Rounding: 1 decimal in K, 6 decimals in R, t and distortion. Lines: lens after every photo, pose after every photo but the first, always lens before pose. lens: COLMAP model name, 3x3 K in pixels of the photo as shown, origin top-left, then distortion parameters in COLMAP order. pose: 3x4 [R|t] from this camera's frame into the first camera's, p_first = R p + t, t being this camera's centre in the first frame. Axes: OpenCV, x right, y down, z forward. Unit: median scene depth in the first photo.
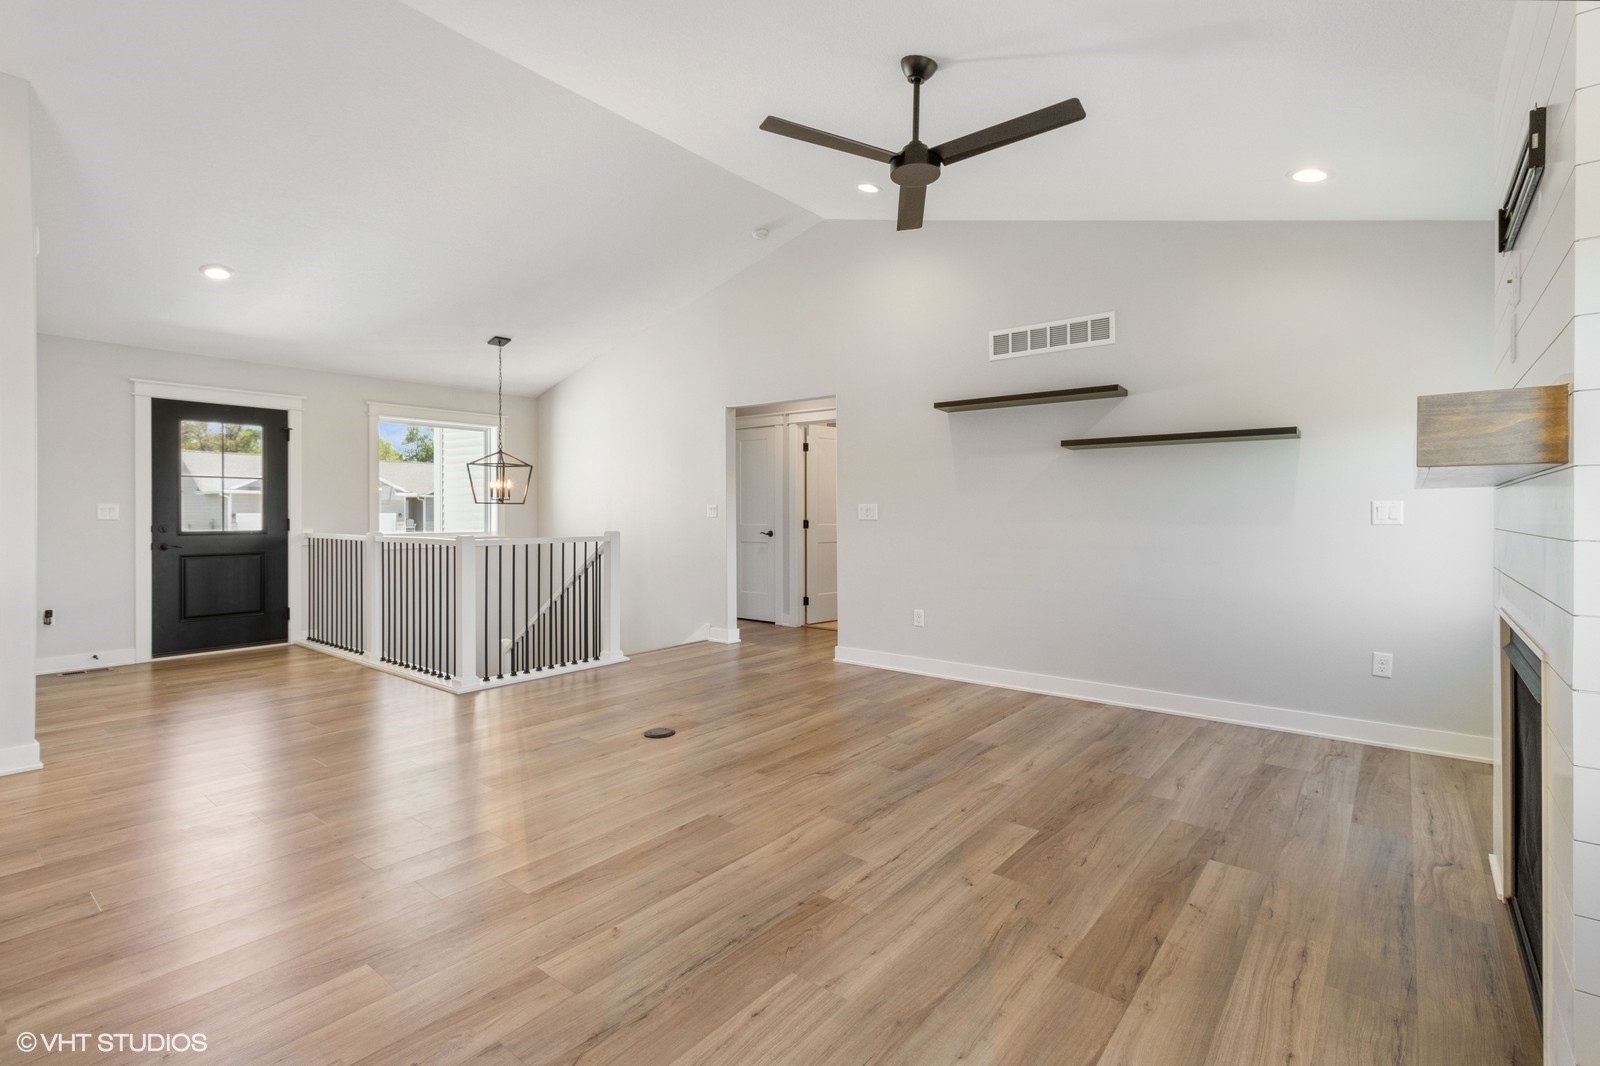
lens RADIAL K [[751.9, 0, 806.0], [0, 751.9, 515.1], [0, 0, 1]] dist [0.014522, -0.002385]
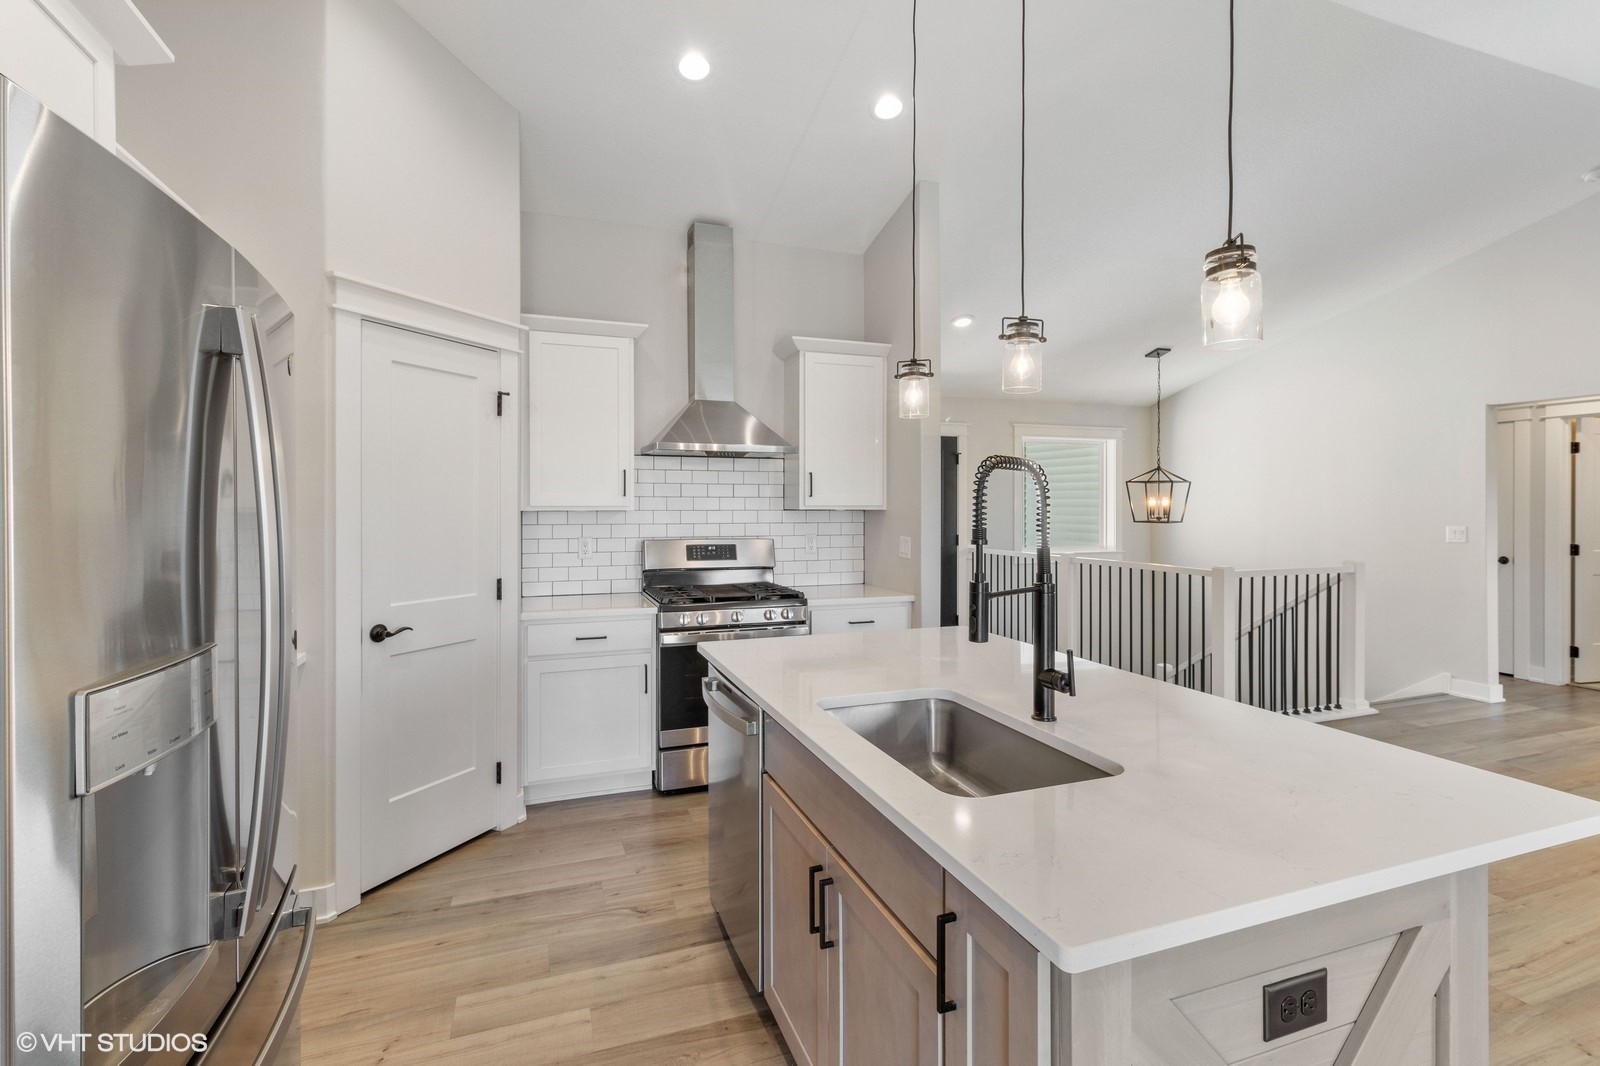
lens RADIAL K [[751.9, 0, 800.5], [0, 751.9, 516.7], [0, 0, 1]] dist [0.014522, -0.002385]
pose [[0.860022, 0.006942, -0.510211, -0.342402], [-0.000807, 0.999925, 0.012245, -0.037246], [0.510257, -0.010119, 0.859962, -0.064176]]
